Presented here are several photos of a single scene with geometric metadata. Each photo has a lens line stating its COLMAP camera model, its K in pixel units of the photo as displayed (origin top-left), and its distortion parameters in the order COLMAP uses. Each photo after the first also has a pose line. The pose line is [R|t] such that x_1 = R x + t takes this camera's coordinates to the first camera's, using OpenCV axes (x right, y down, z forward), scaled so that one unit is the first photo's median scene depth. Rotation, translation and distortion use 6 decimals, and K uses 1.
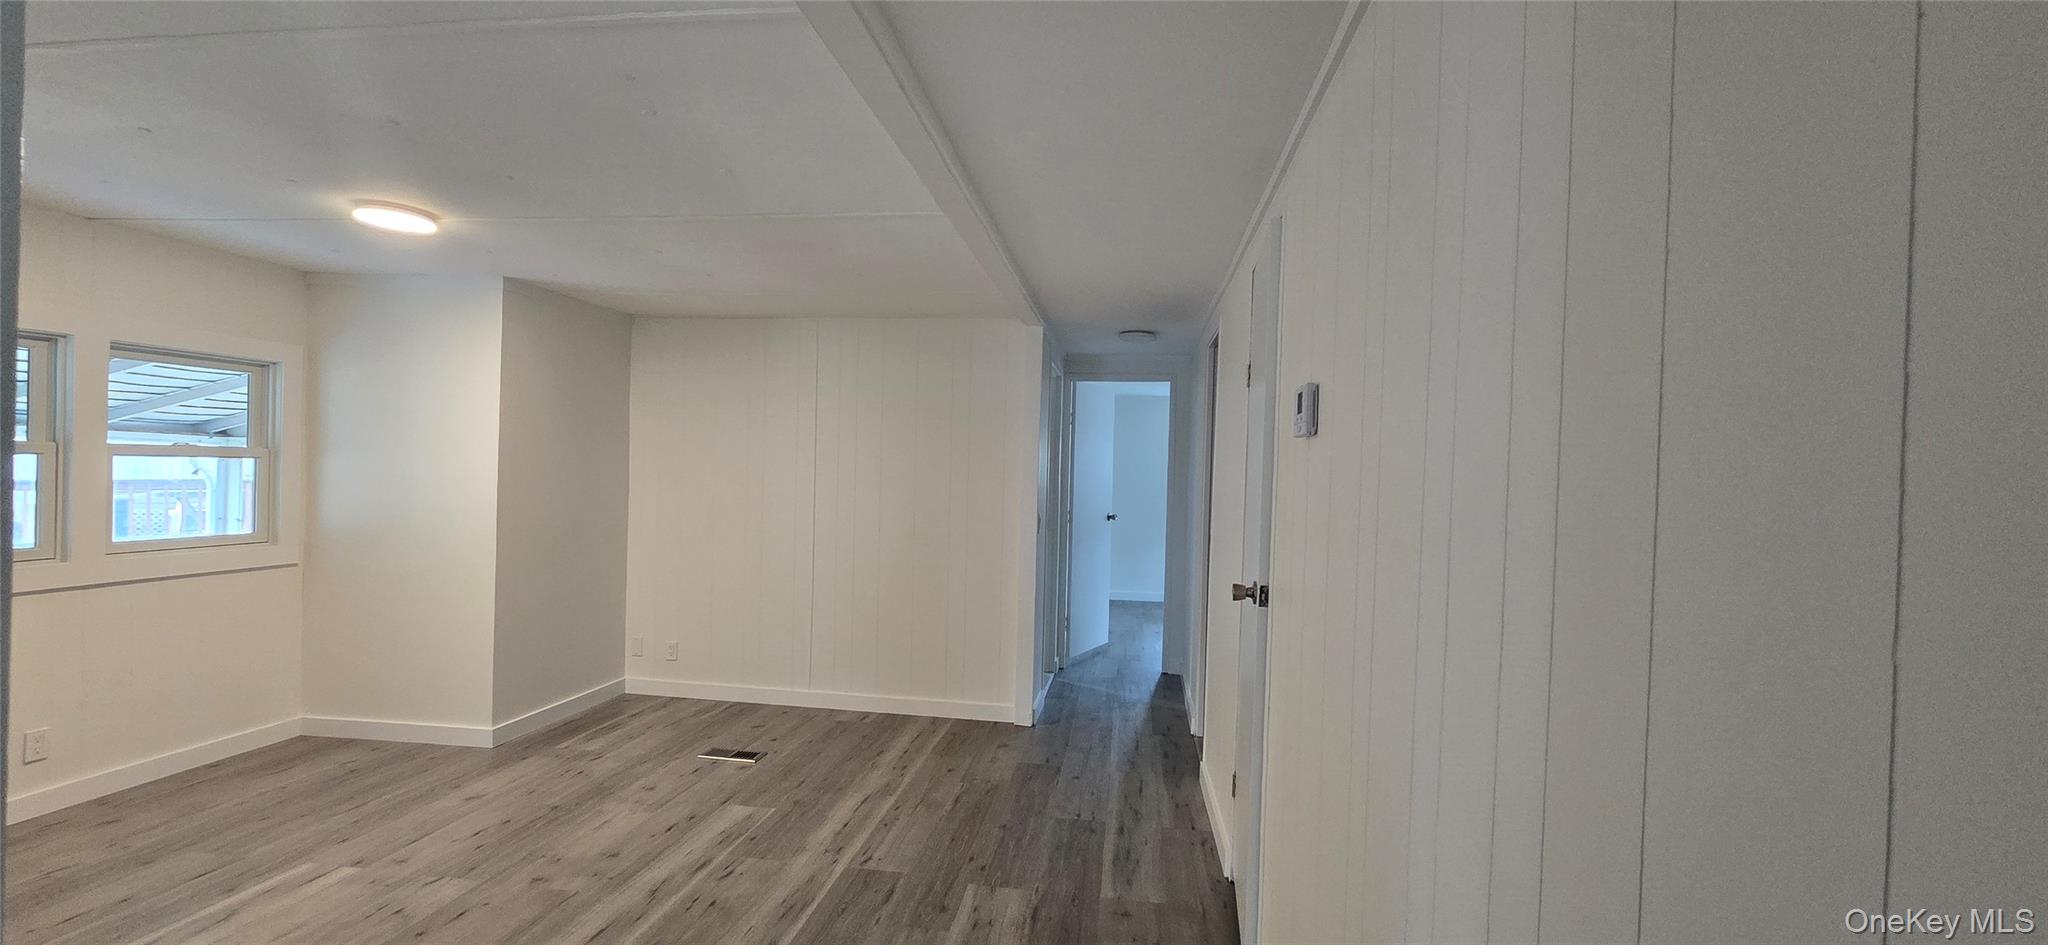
lens RADIAL K [[835.7, 0, 1032.9], [0, 835.7, 486.4], [0, 0, 1]] dist [-0.000084, 0.000002]
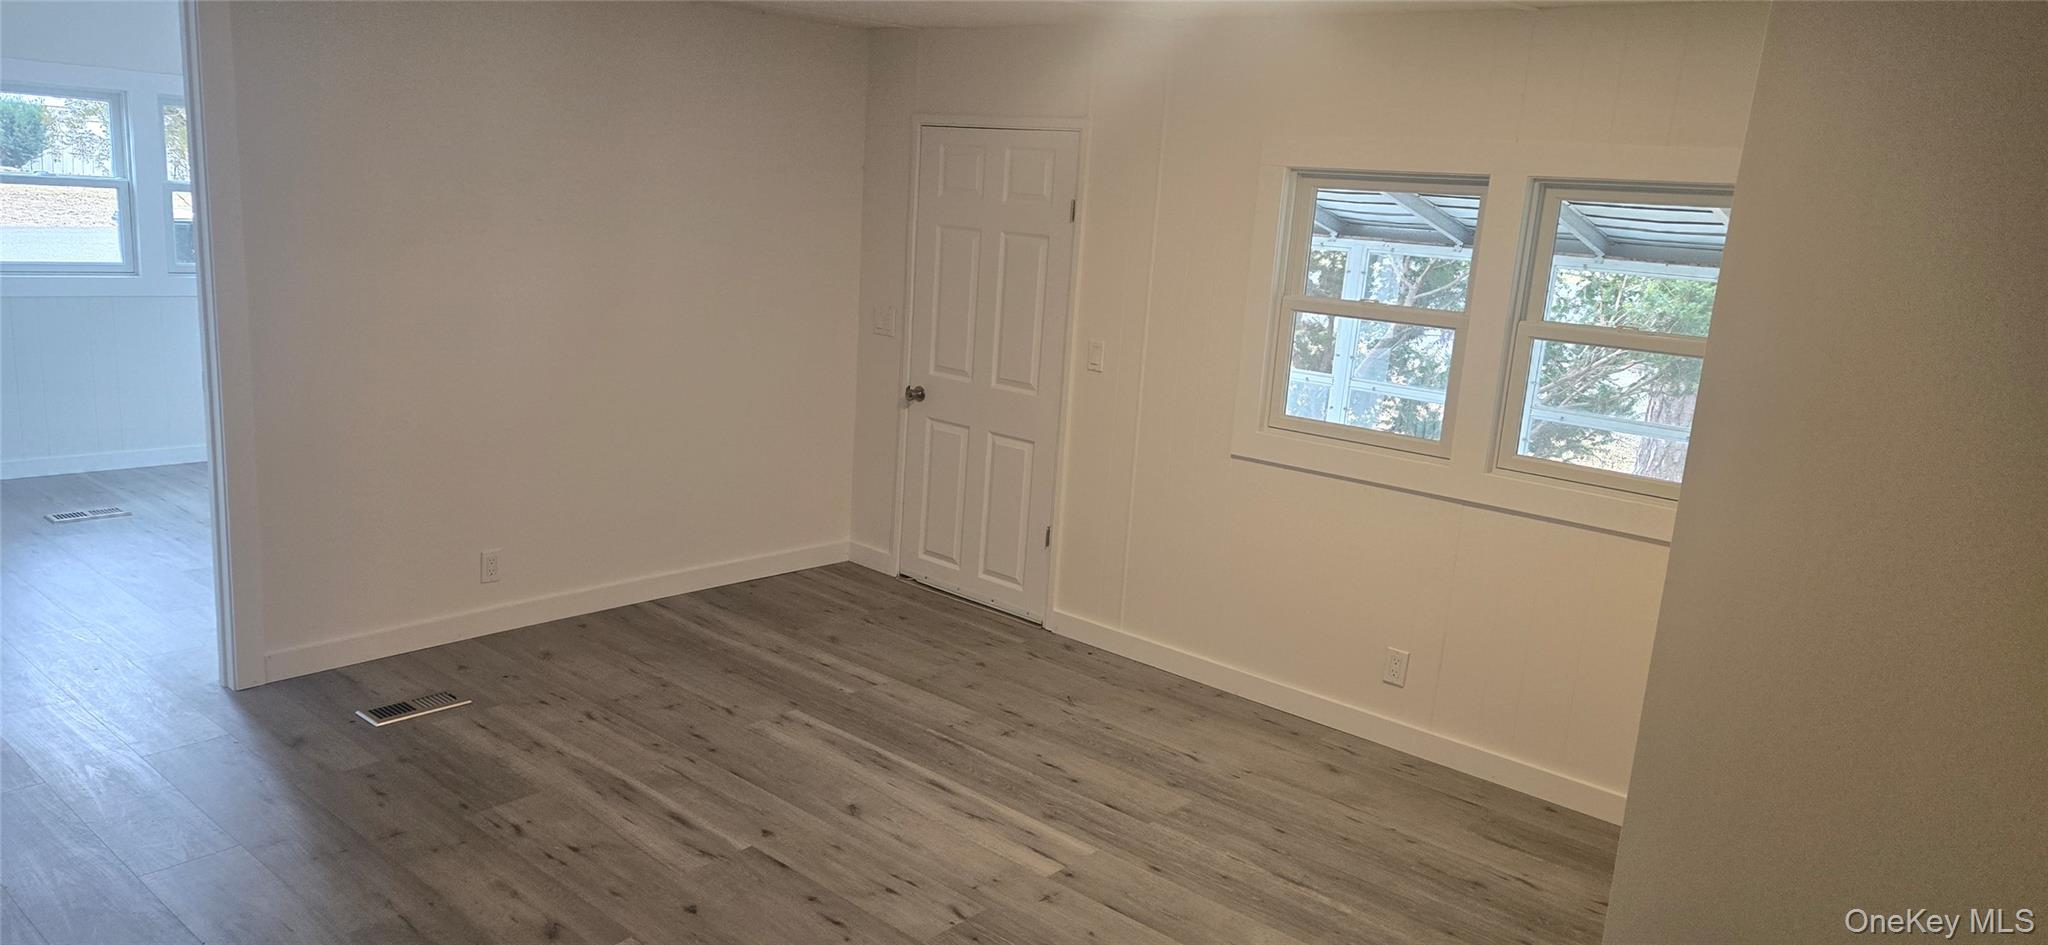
lens RADIAL K [[1335.7, 0, 1024.0], [0, 1335.7, 472.5], [0, 0, 1]] dist [0.073597, -0.056957]
pose [[-0.555298, 0.106488, -0.824806, 0.193572], [-0.094269, 0.977317, 0.189644, -0.141201], [0.826292, 0.183062, -0.532663, 1.583194]]
